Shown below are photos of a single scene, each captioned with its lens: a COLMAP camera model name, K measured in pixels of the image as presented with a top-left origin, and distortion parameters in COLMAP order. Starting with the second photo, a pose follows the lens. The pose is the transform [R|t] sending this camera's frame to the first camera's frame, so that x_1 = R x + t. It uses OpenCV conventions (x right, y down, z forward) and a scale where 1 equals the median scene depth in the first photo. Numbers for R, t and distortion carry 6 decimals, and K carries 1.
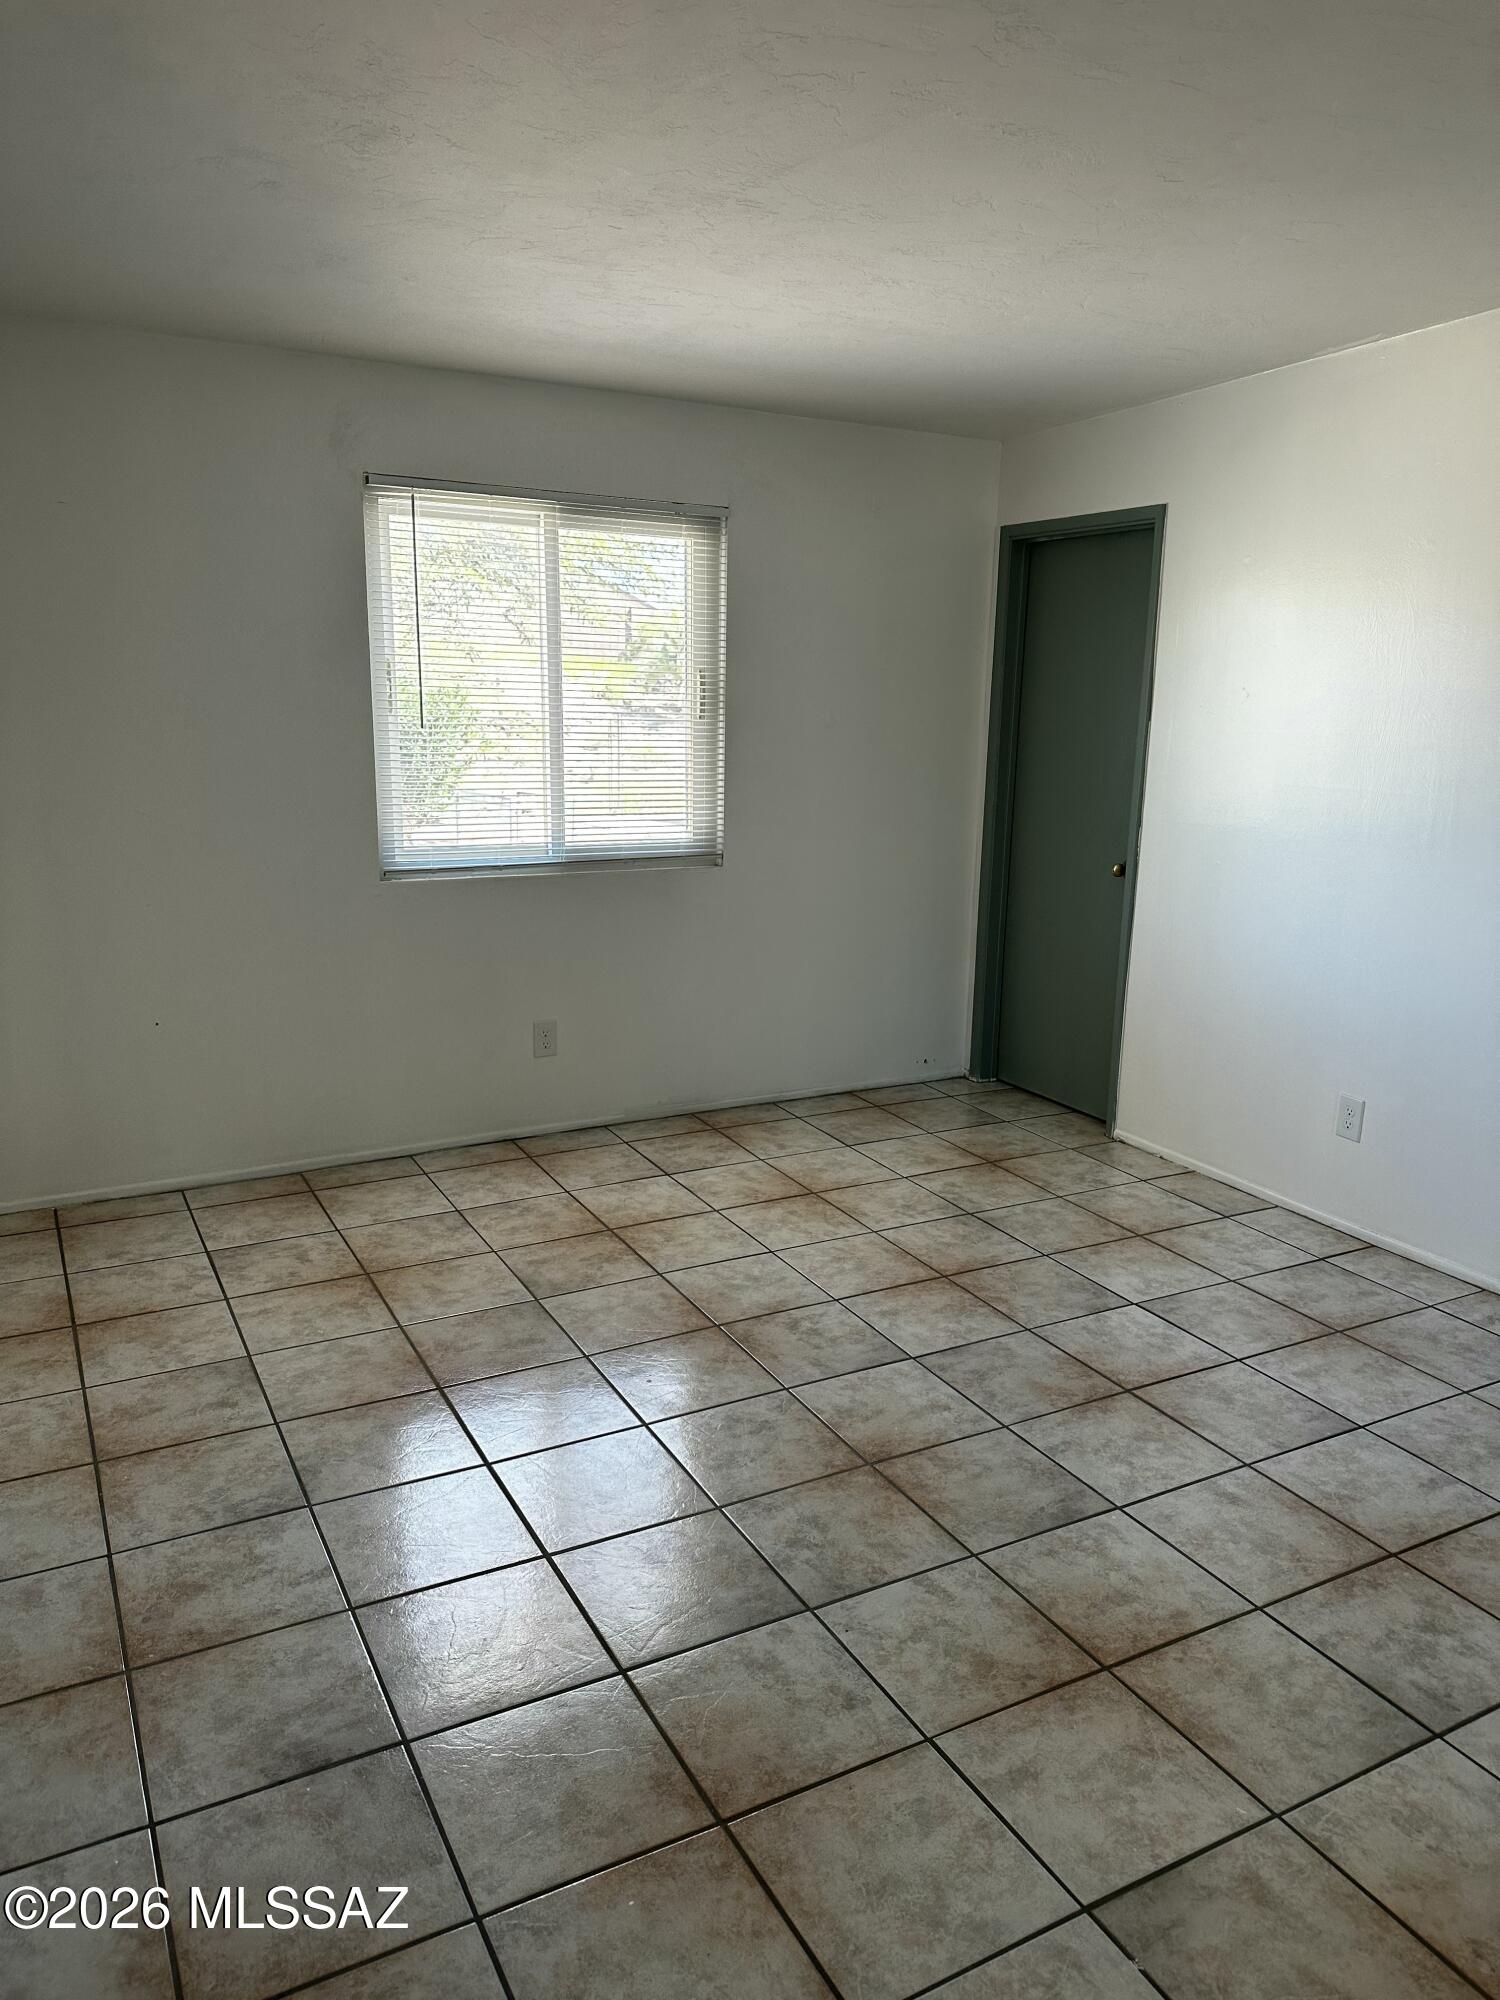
lens RADIAL K [[1399.5, 0, 736.3], [0, 1399.5, 1000.8], [0, 0, 1]] dist [0.159871, -0.286453]
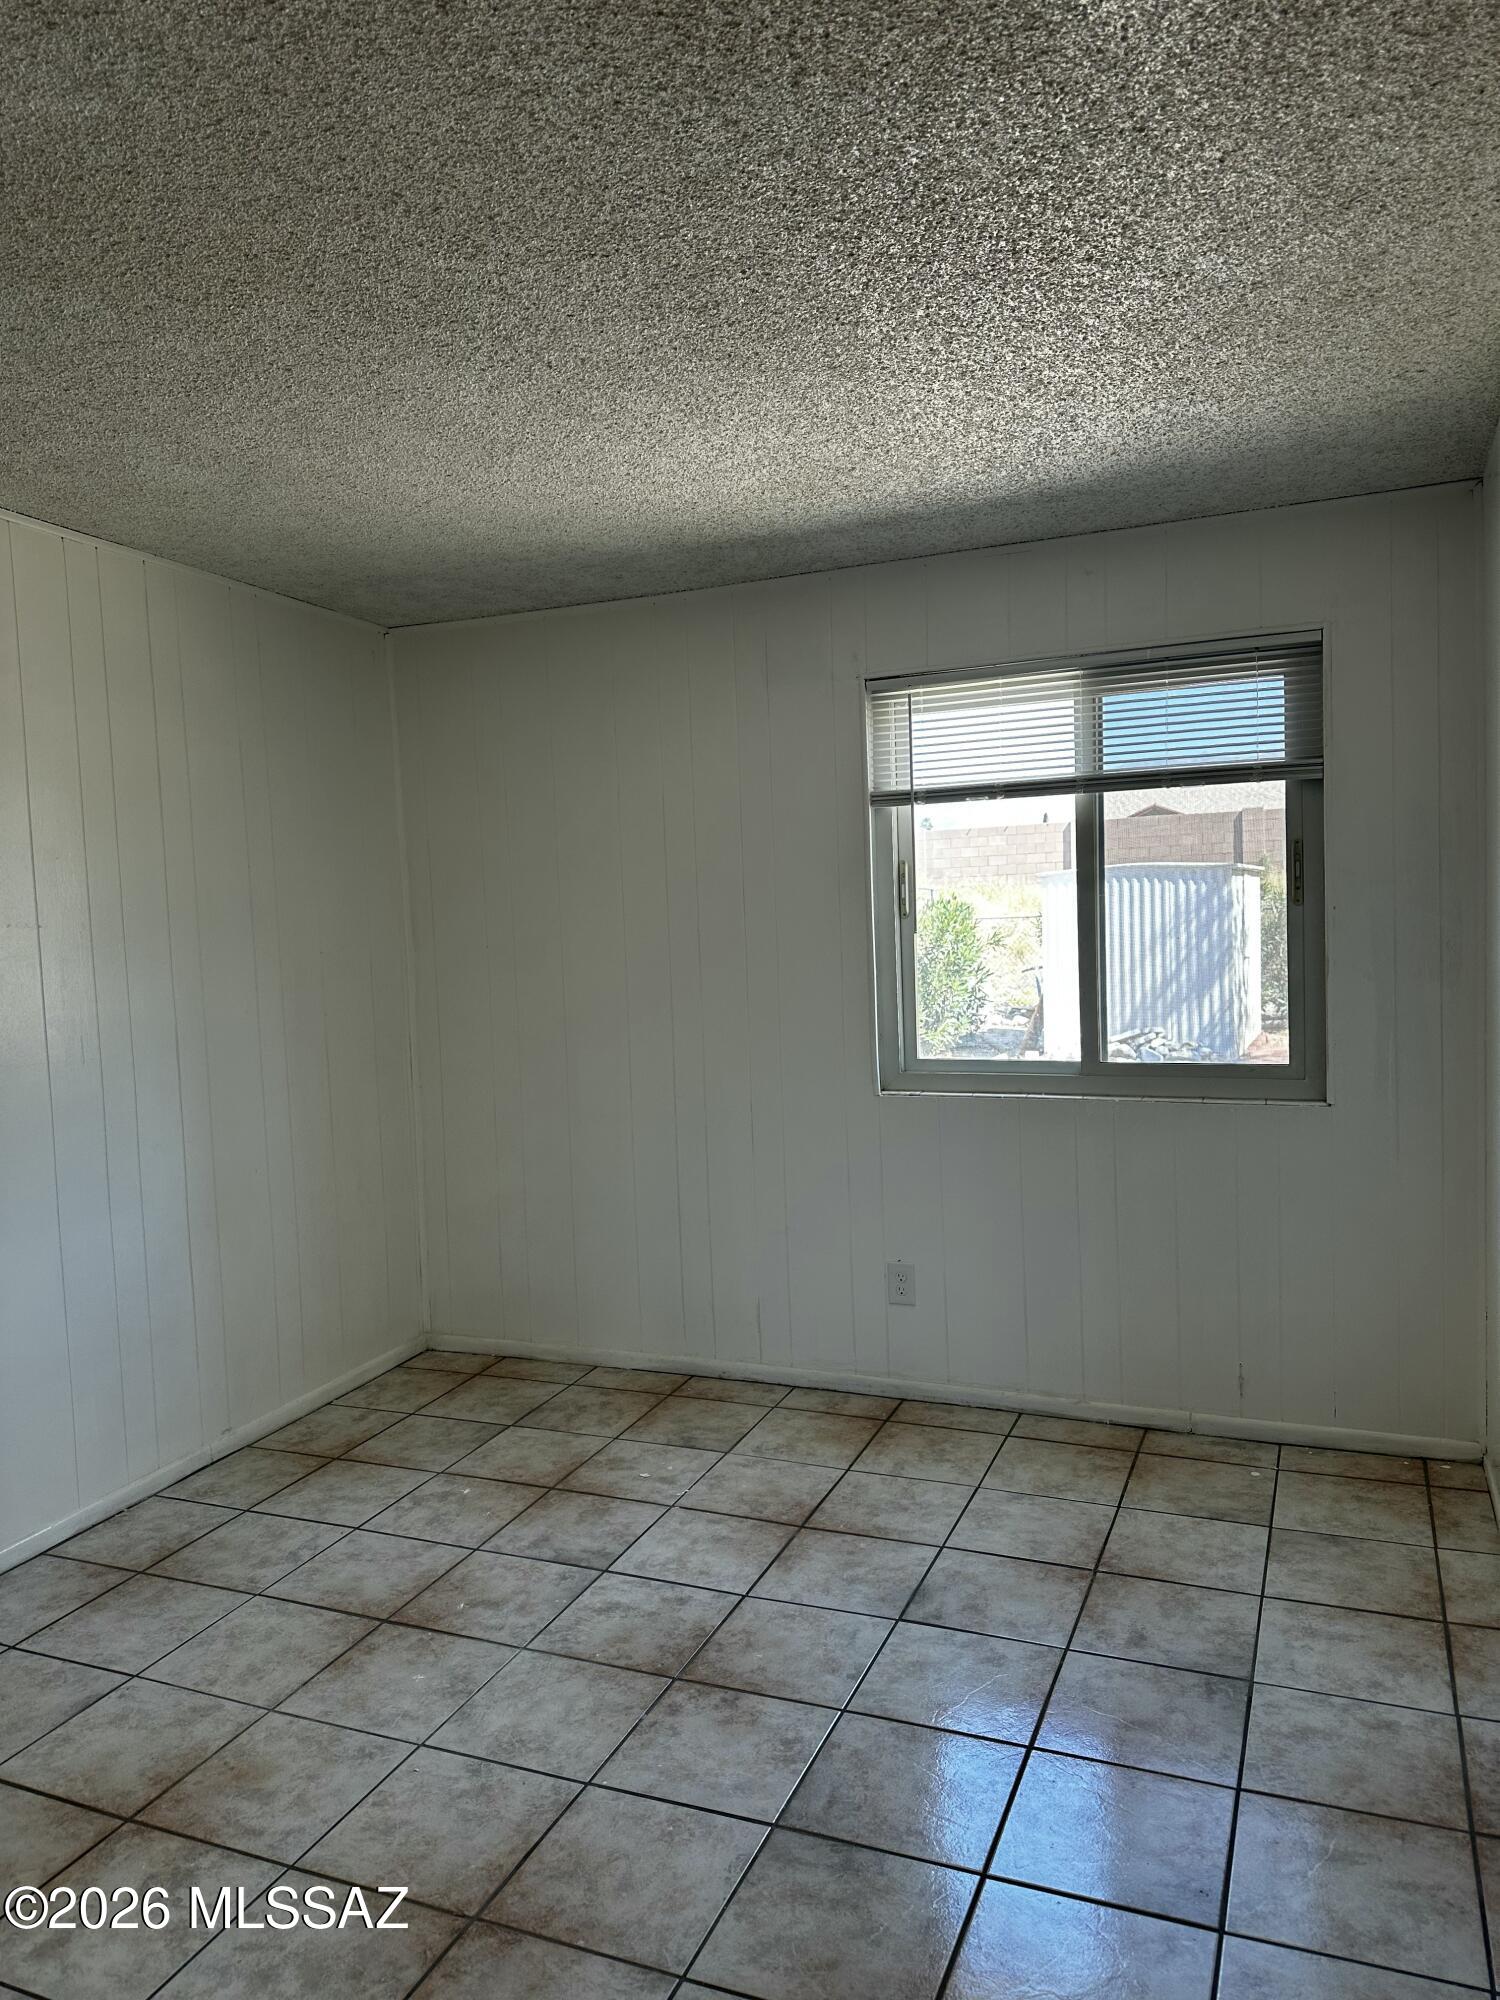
lens RADIAL K [[1399.5, 0, 736.3], [0, 1399.5, 1000.8], [0, 0, 1]] dist [0.159871, -0.286453]
pose [[0.617952, -0.000536, -0.786216, 0.421017], [-0.131885, 0.985759, -0.104332, -0.032065], [0.775075, 0.168162, 0.609081, 0.340636]]
